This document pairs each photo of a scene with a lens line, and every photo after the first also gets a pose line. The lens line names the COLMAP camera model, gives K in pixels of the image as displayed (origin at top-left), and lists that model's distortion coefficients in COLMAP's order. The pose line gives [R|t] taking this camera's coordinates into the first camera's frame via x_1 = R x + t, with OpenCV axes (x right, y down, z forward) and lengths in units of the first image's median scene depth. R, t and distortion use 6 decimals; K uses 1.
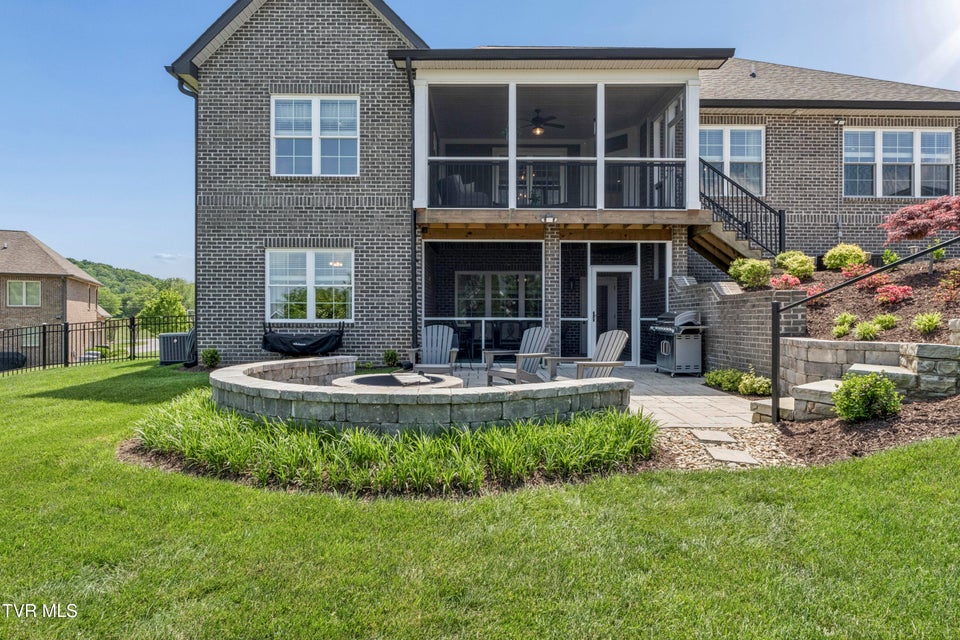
lens RADIAL K [[538.5, 0, 480.0], [0, 538.5, 320.0], [0, 0, 1]] dist [-0.000924, -0.000287]
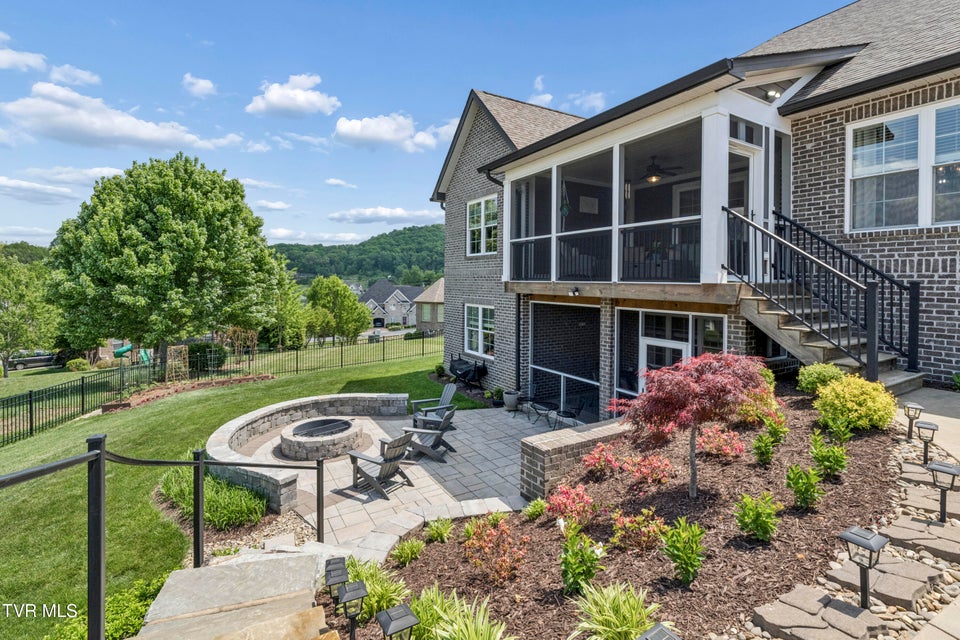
lens RADIAL K [[453.2, 0, 478.9], [0, 453.2, 287.1], [0, 0, 1]] dist [-0.001393, -0.000237]
pose [[0.510411, 0.007648, -0.859896, 0.720146], [-0.001783, 0.999968, 0.007835, -0.190312], [0.859929, -0.002466, 0.510408, 0.379067]]
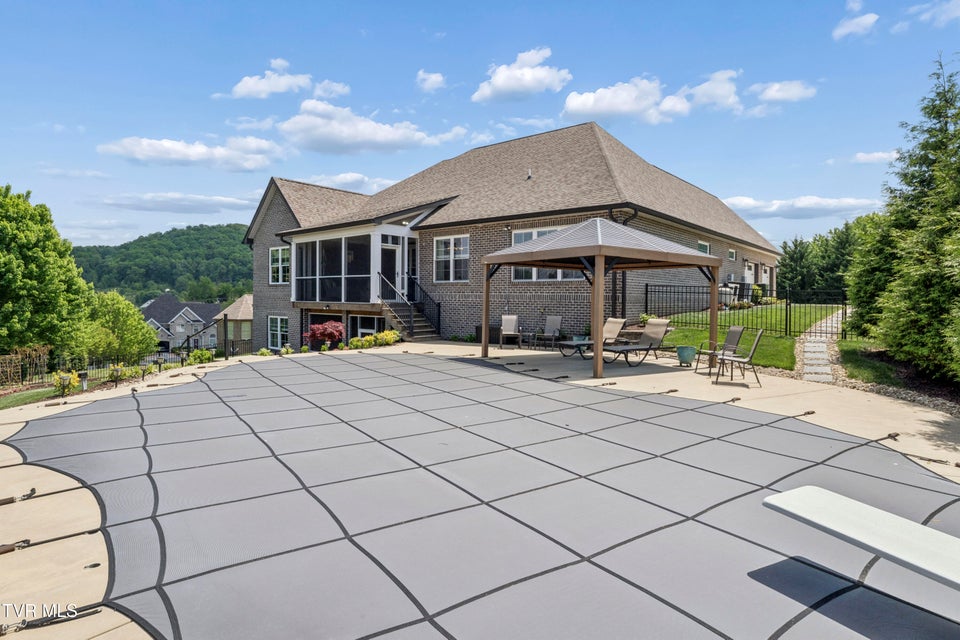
lens RADIAL K [[560.7, 0, 480.0], [0, 560.7, 320.0], [0, 0, 1]] dist [-0.002691, -0.000310]
pose [[0.756161, 0.025866, -0.653874, 1.794483], [-0.002710, 0.999334, 0.036398, -0.203605], [0.654380, -0.025751, 0.755727, -0.191163]]
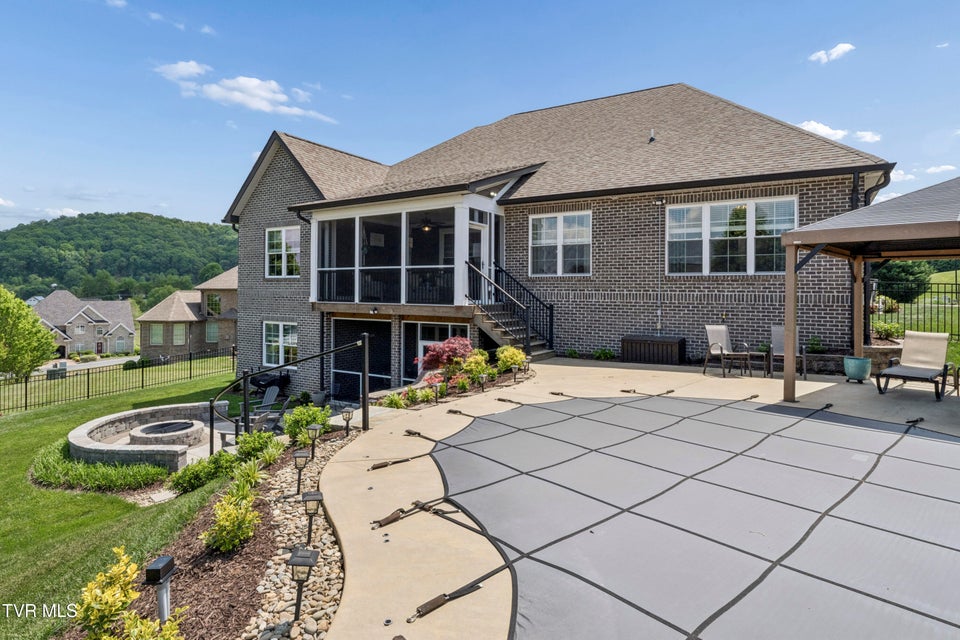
lens RADIAL K [[551.7, 0, 483.6], [0, 551.7, 301.0], [0, 0, 1]] dist [-0.002361, -0.000310]
pose [[0.851184, 0.007299, -0.524817, 1.058559], [-0.002134, 0.999943, 0.010445, -0.214142], [0.524864, -0.007770, 0.851151, -0.079616]]
